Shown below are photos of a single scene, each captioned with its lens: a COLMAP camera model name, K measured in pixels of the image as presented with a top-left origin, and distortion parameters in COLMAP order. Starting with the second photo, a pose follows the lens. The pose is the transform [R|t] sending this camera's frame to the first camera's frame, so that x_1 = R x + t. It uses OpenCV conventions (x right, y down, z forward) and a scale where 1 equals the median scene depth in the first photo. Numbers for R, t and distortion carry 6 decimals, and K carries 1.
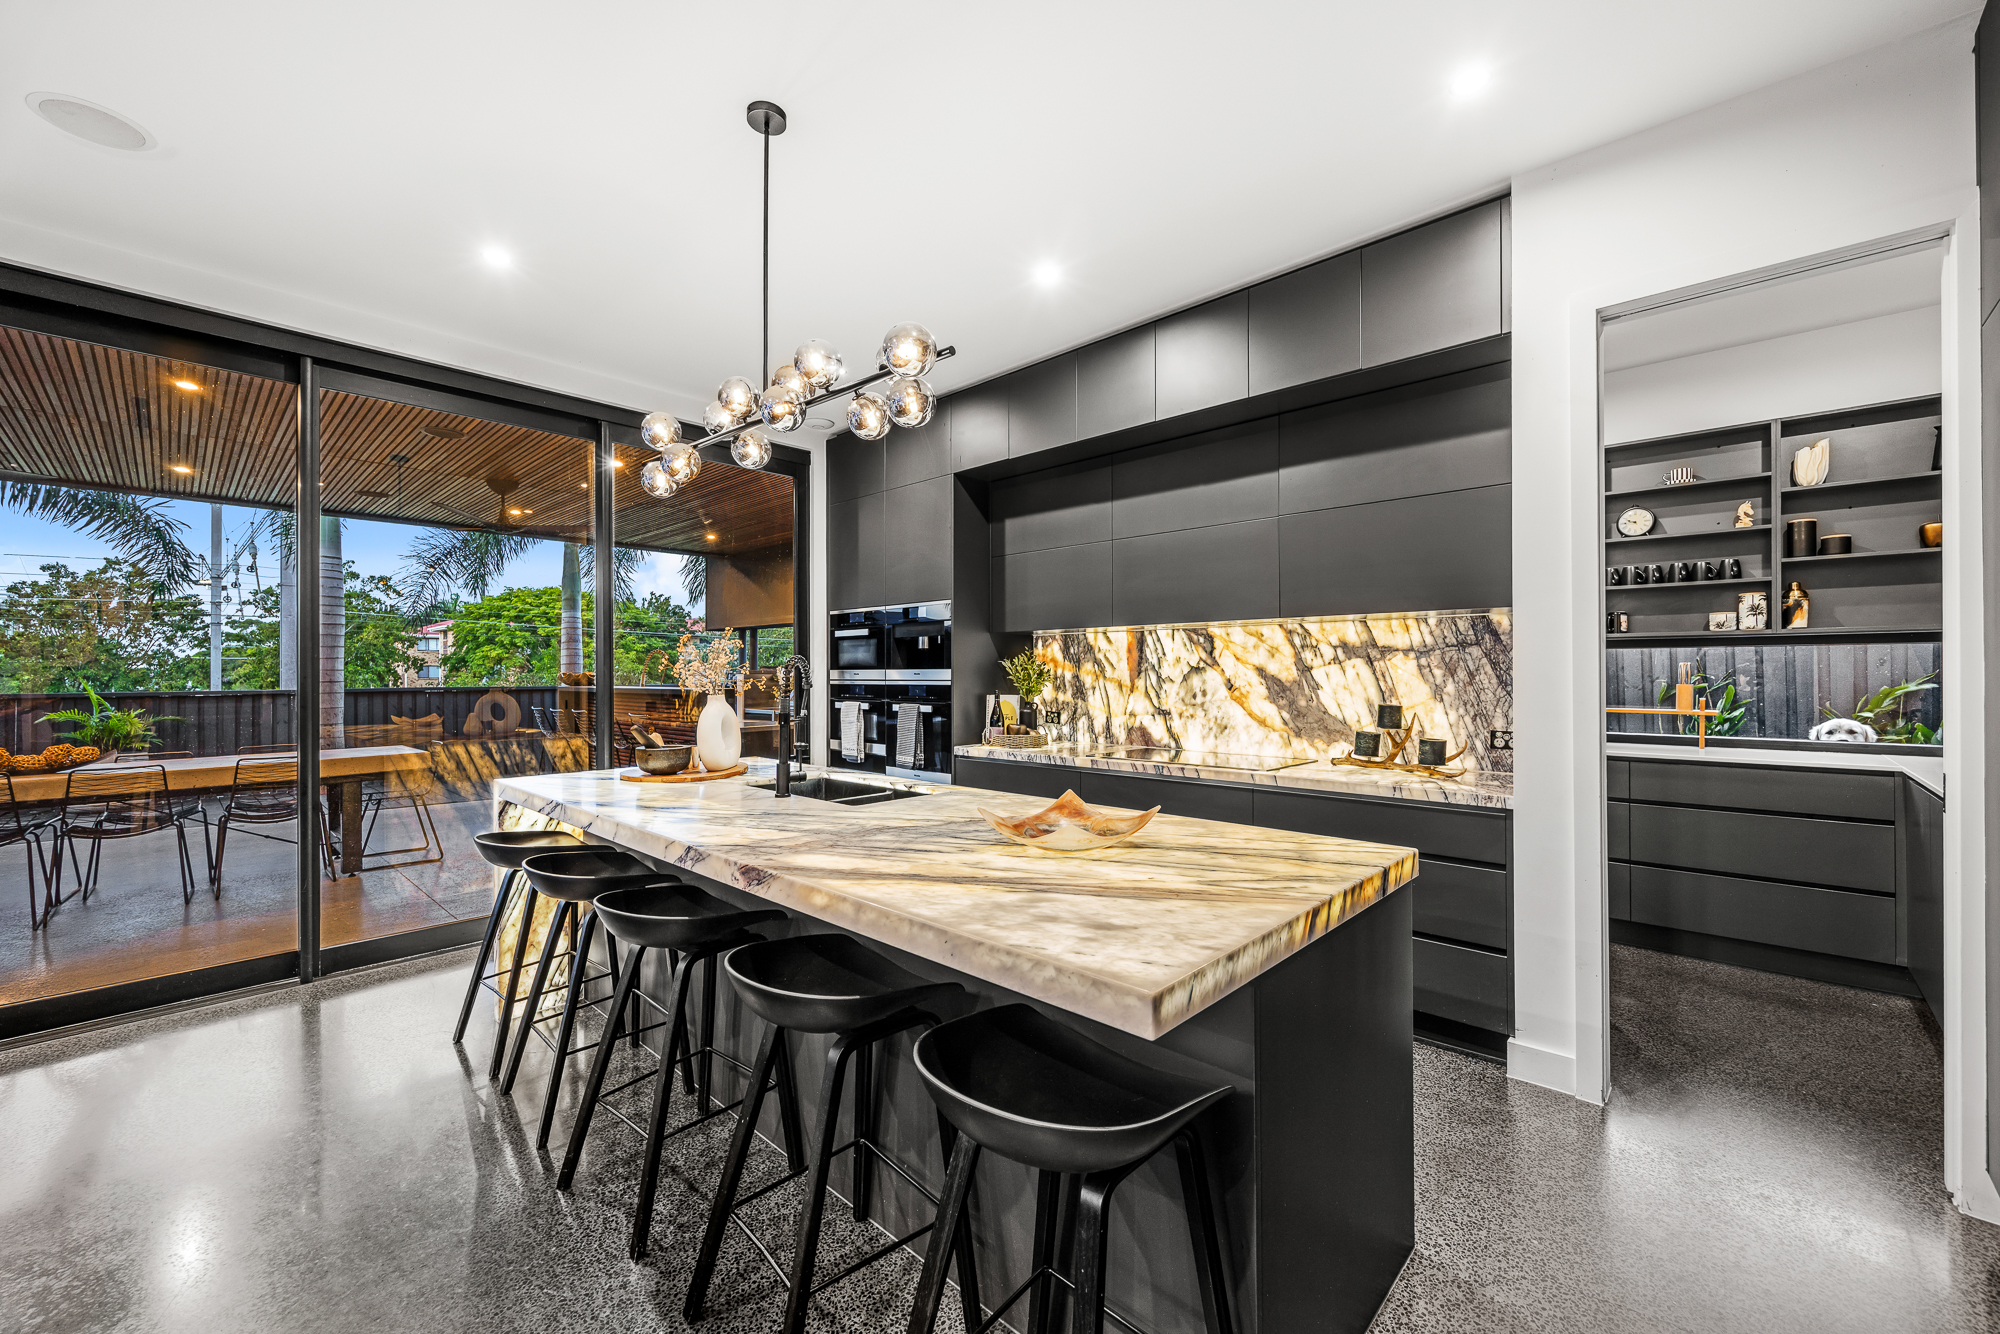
lens RADIAL K [[800.8, 0, 1045.2], [0, 800.8, 665.6], [0, 0, 1]] dist [-0.001450, -0.001382]
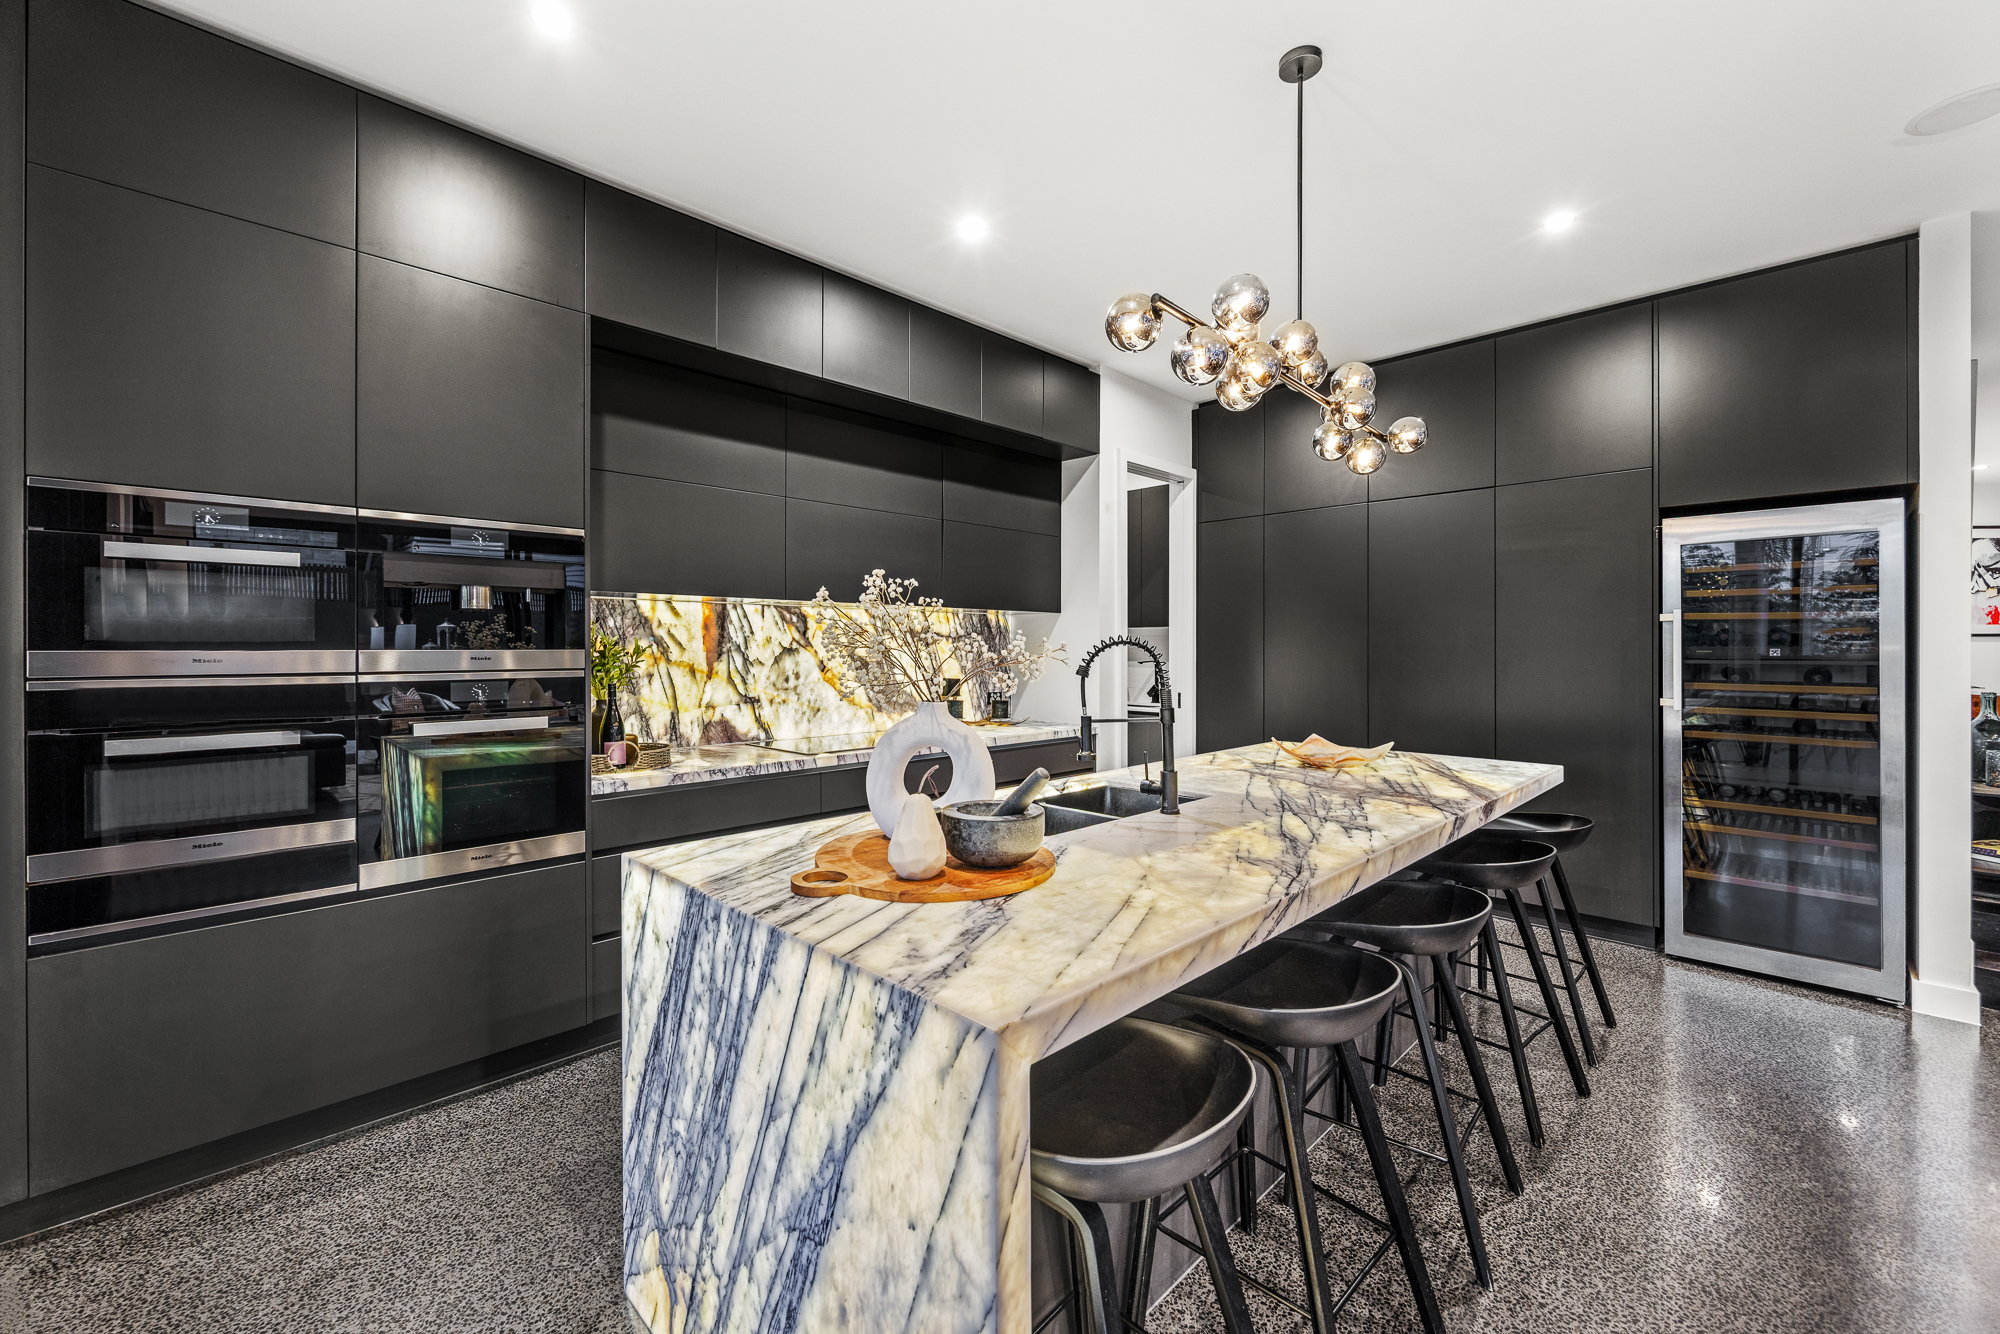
lens RADIAL K [[800.8, 0, 996.6], [0, 800.8, 649.3], [0, 0, 1]] dist [-0.001450, -0.001382]
pose [[0.067077, 0.001734, 0.997746, -0.685256], [-0.008422, 0.999964, -0.001172, 0.002291], [-0.997712, -0.008324, 0.067089, 0.667609]]
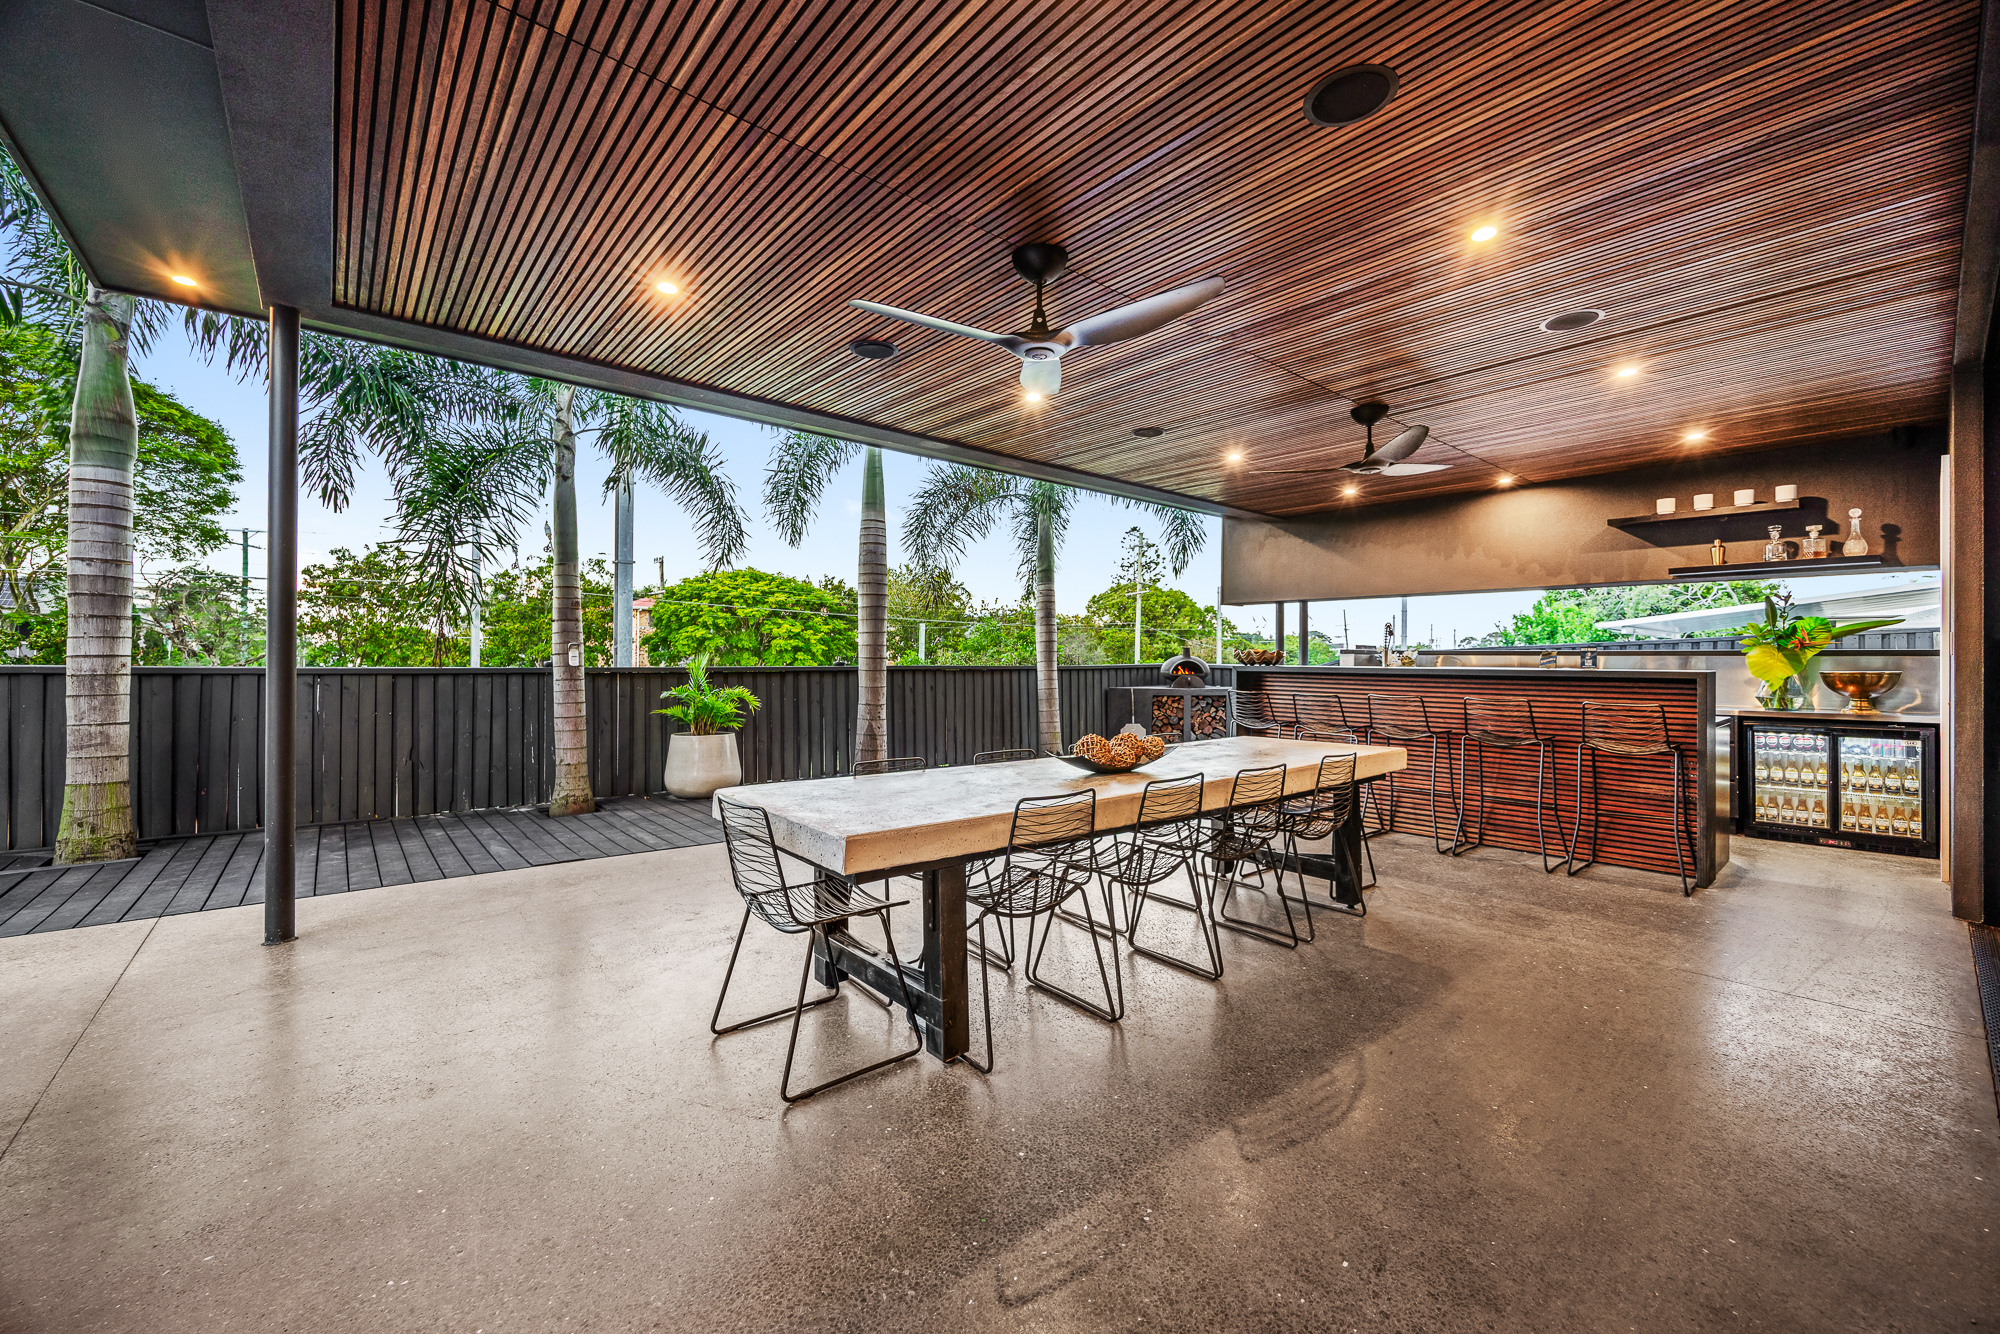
lens RADIAL K [[800.8, 0, 1012.8], [0, 800.8, 665.8], [0, 0, 1]] dist [-0.001450, -0.001382]
pose [[0.993321, 0.009340, -0.115007, -1.338624], [-0.007106, 0.999778, 0.019823, 0.019312], [0.115167, -0.018874, 0.993167, 0.189999]]
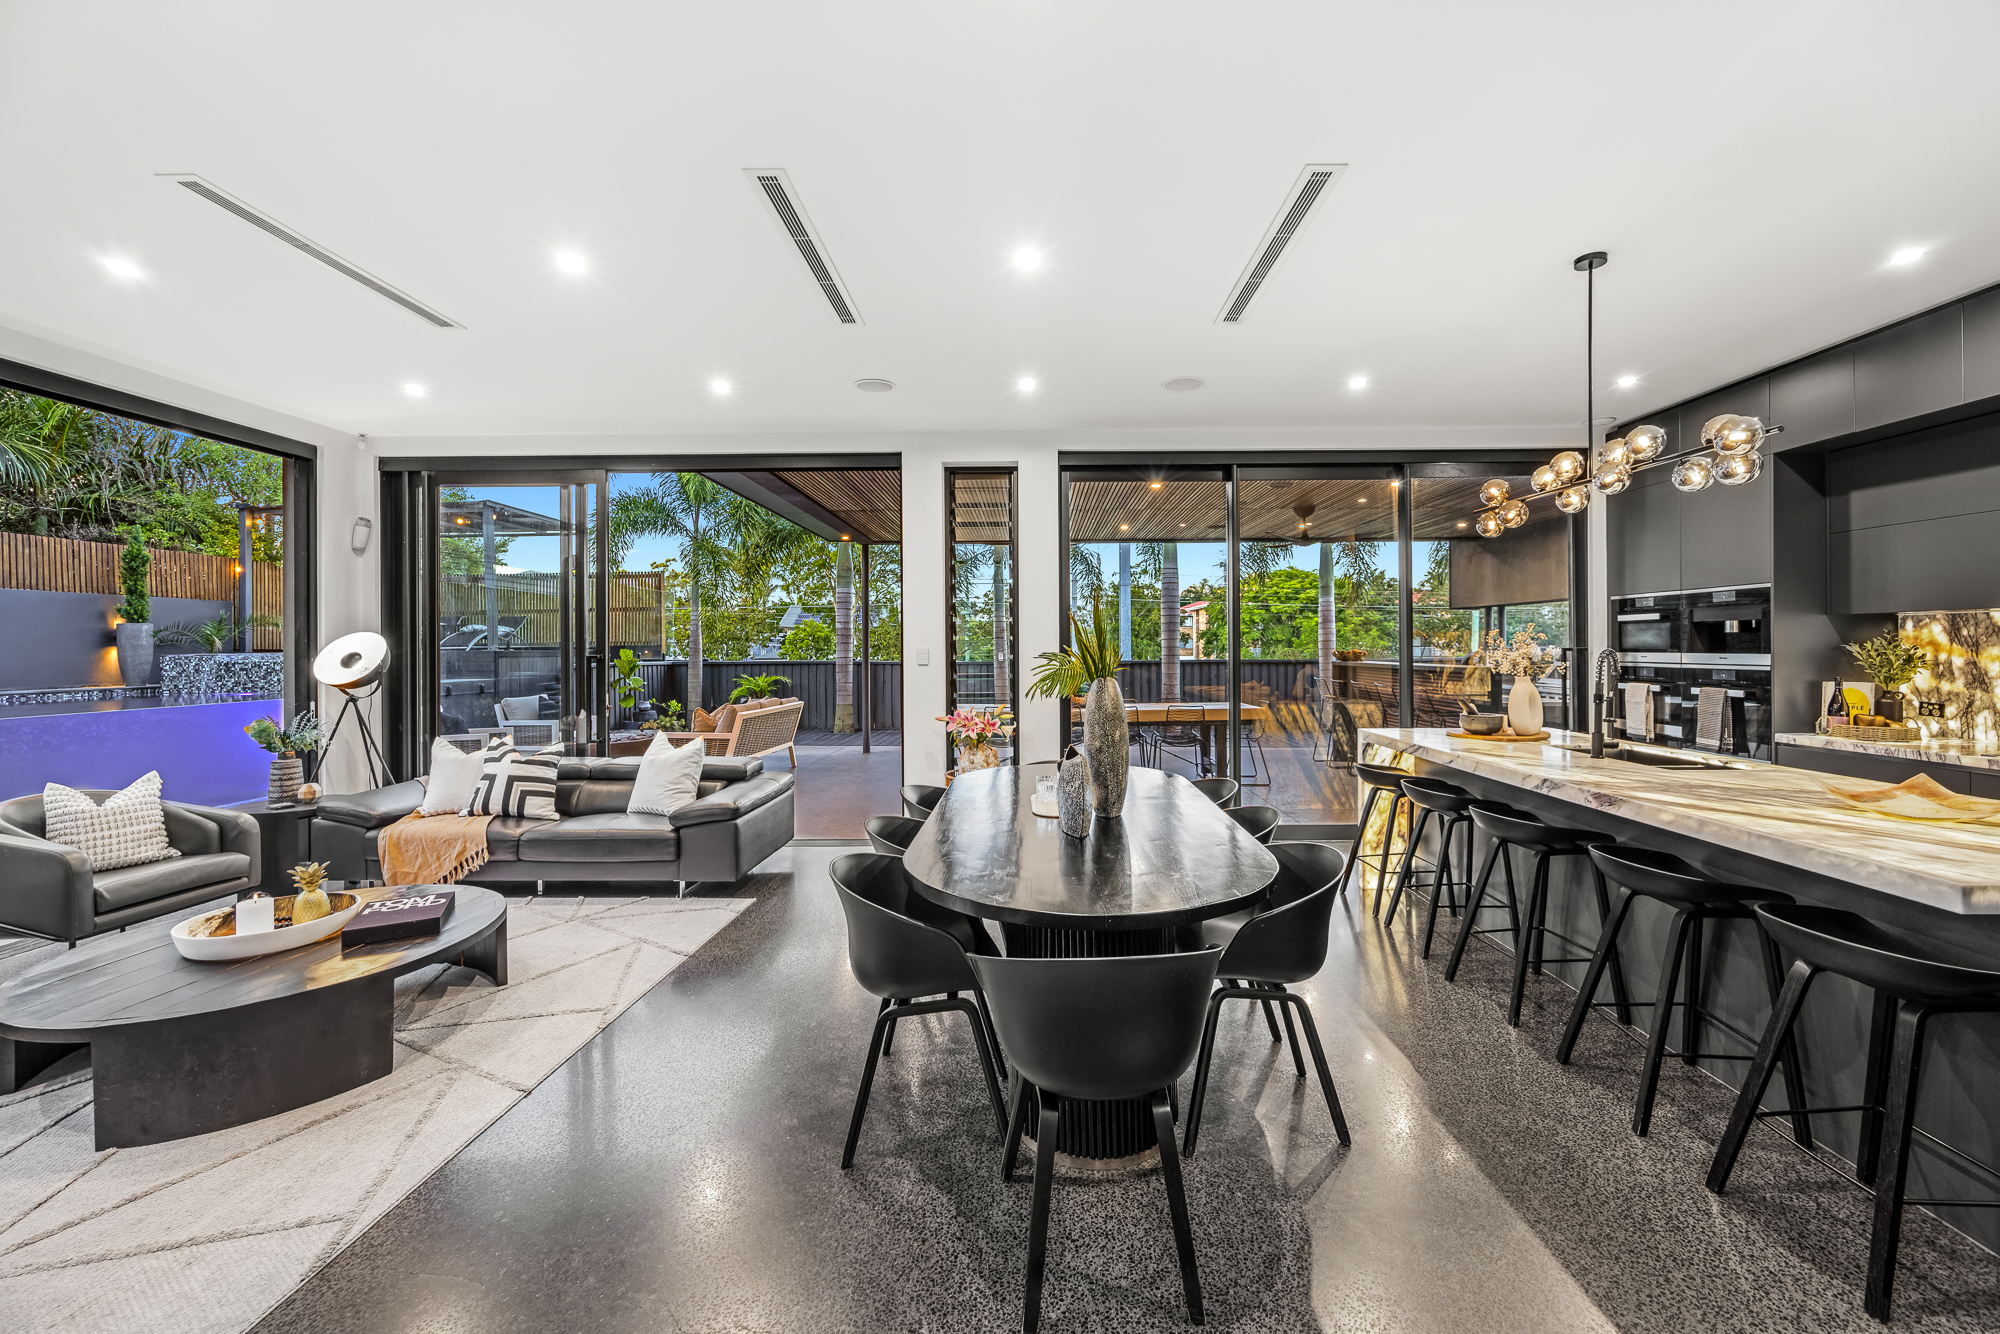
lens RADIAL K [[800.8, 0, 996.7], [0, 800.8, 648.3], [0, 0, 1]] dist [-0.001450, -0.001382]
pose [[0.638423, 0.000784, -0.769685, 0.030056], [0.011676, 0.999875, 0.010703, -0.024498], [0.769597, -0.015820, 0.638334, -0.354926]]
